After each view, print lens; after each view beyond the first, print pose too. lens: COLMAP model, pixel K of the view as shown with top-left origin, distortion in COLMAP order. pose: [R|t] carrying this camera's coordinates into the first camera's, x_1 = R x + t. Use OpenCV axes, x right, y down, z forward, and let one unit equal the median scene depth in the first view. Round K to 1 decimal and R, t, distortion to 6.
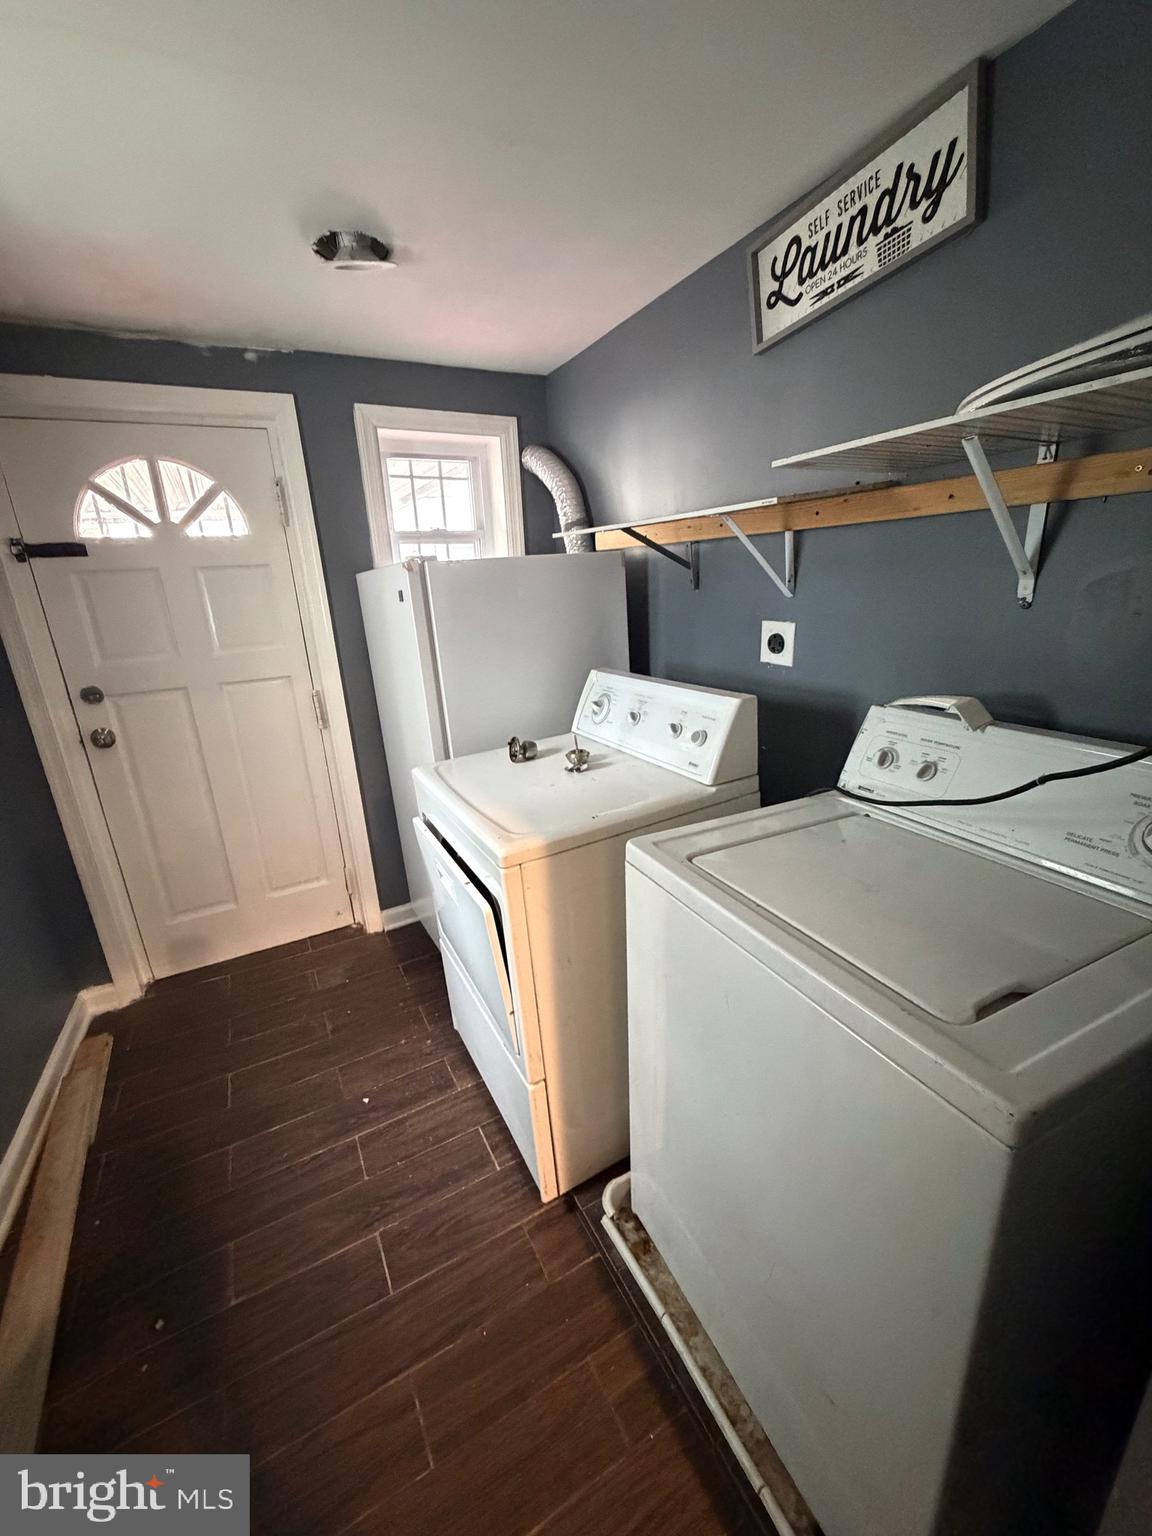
lens RADIAL K [[615.4, 0, 574.9], [0, 615.4, 762.4], [0, 0, 1]] dist [0.002017, -0.000114]
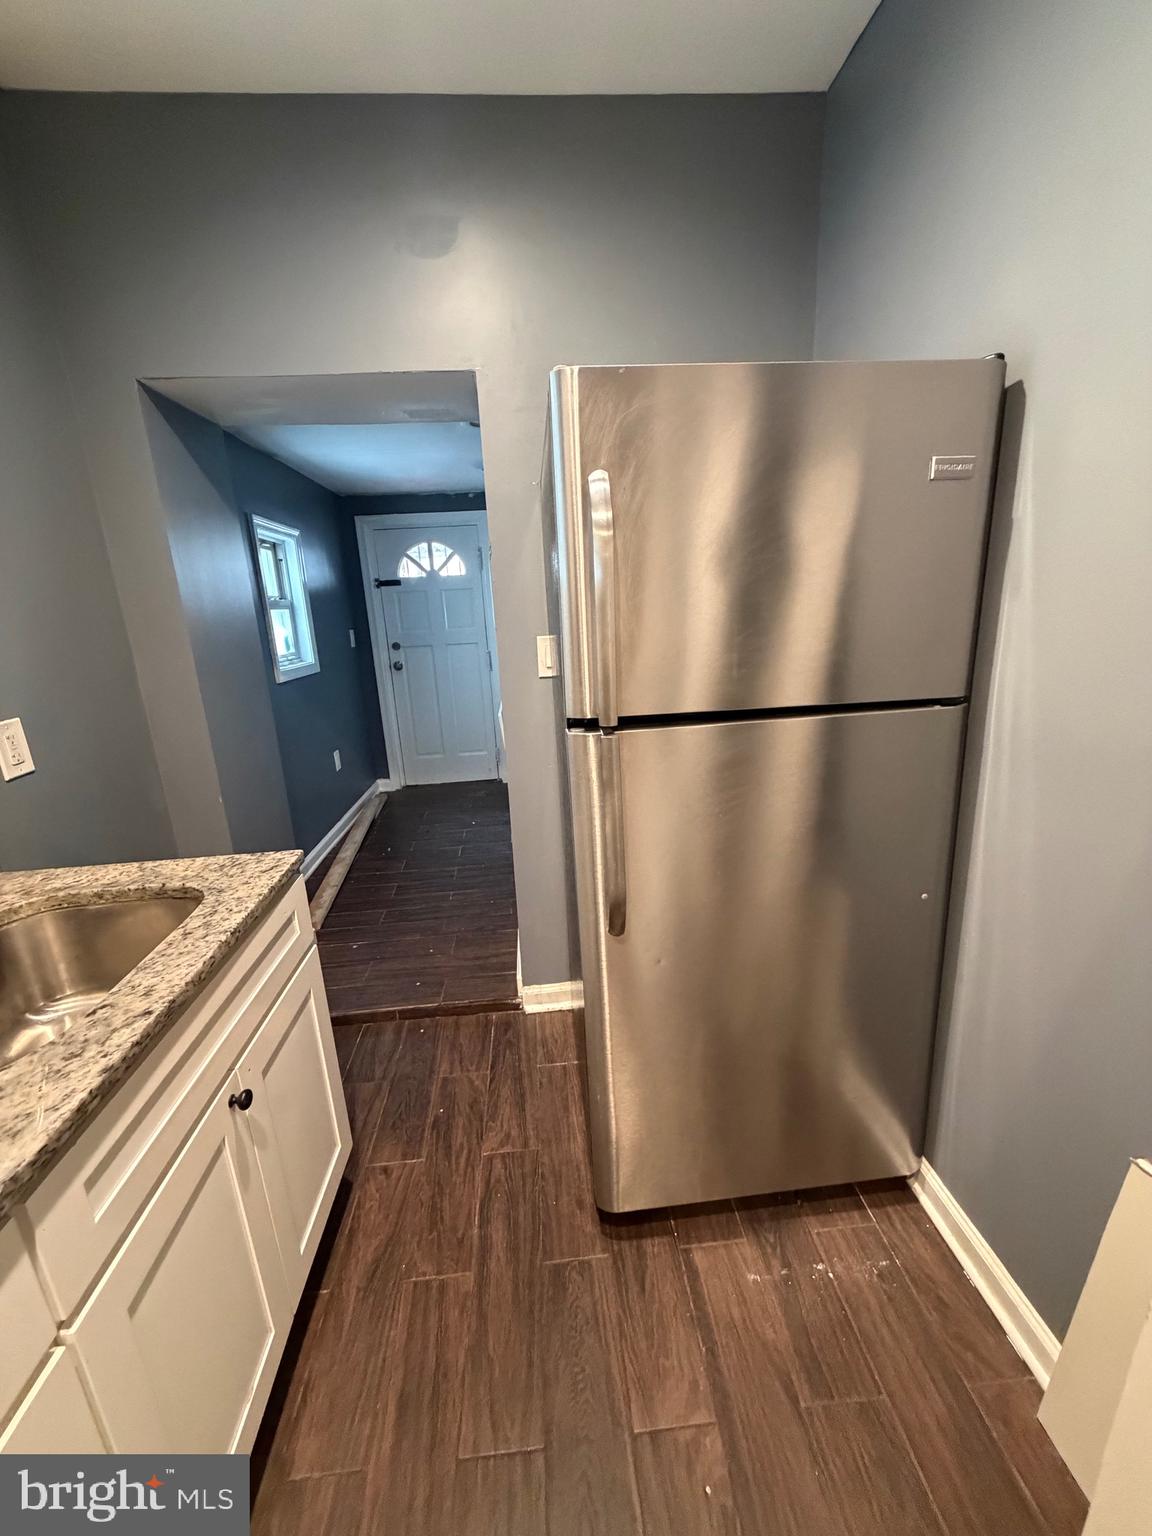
lens RADIAL K [[615.4, 0, 581.3], [0, 615.4, 767.0], [0, 0, 1]] dist [0.002017, -0.000114]
pose [[0.923060, 0.111042, -0.368279, 0.726827], [-0.114190, 0.993370, 0.013309, 0.223302], [0.367315, 0.029768, 0.929620, -0.841063]]
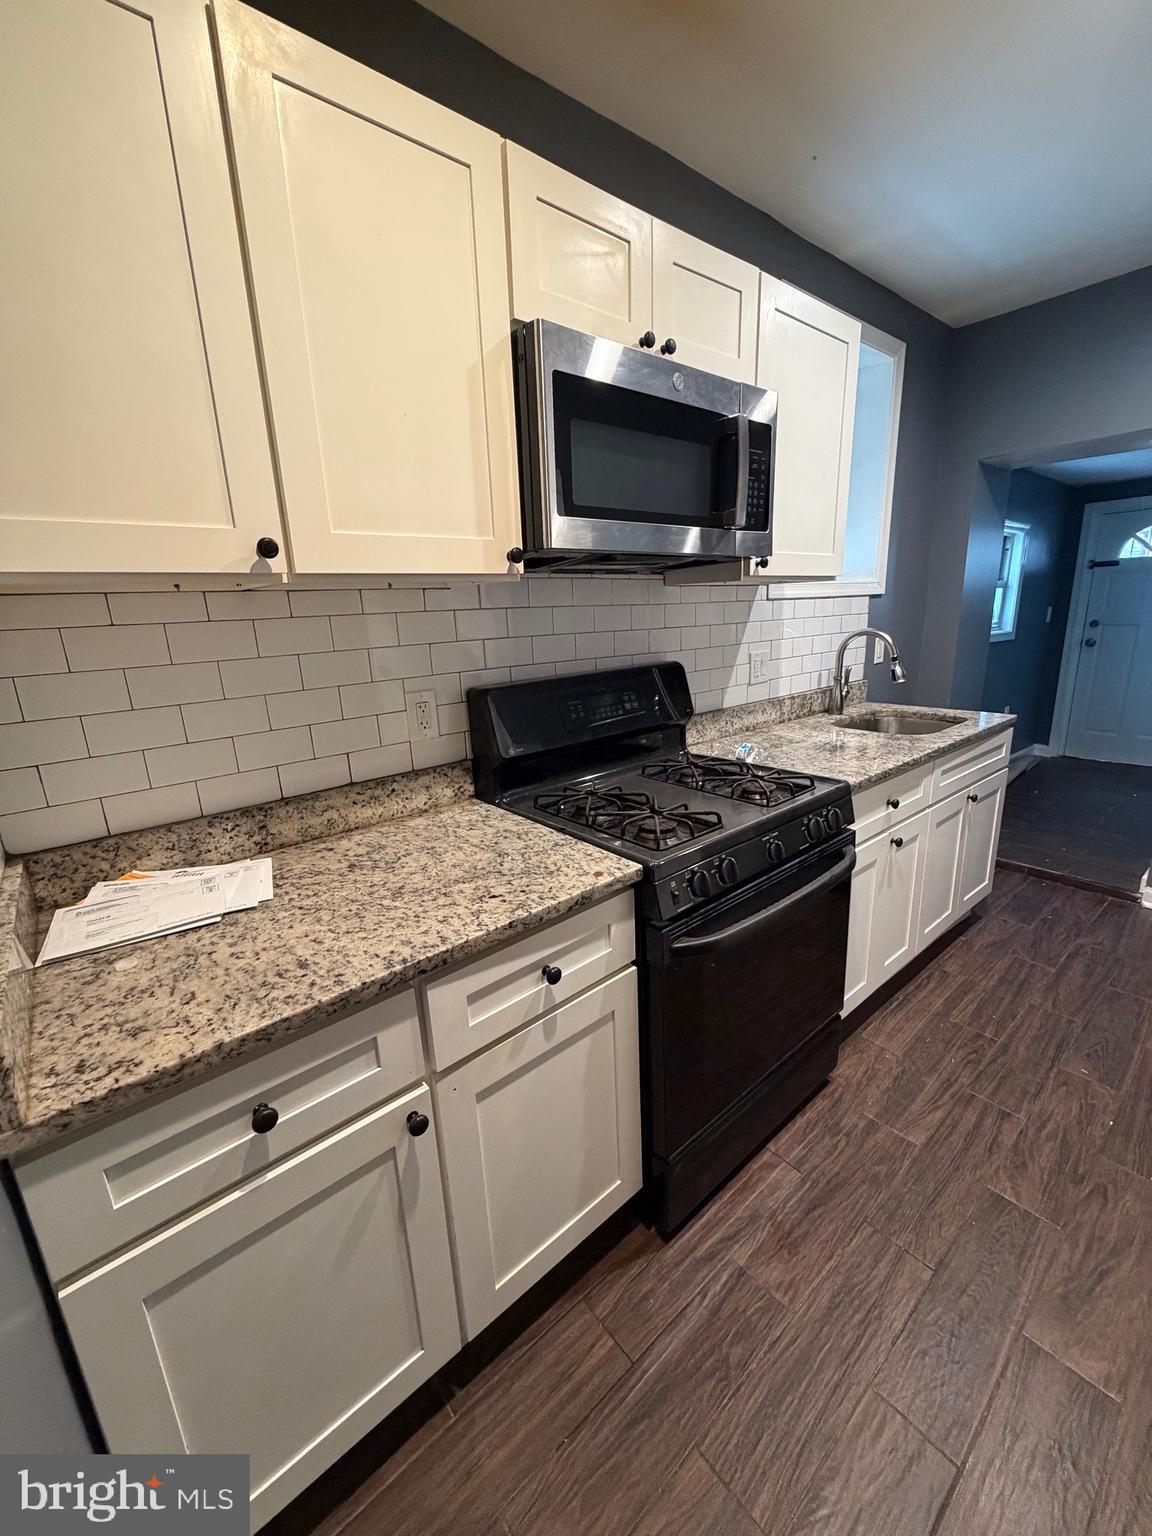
lens RADIAL K [[615.4, 0, 579.6], [0, 615.4, 768.0], [0, 0, 1]] dist [0.002017, -0.000114]
pose [[0.216183, 0.284584, -0.933958, 1.192484], [-0.258720, 0.939080, 0.226259, 0.395793], [0.941450, 0.192721, 0.276641, -1.453918]]
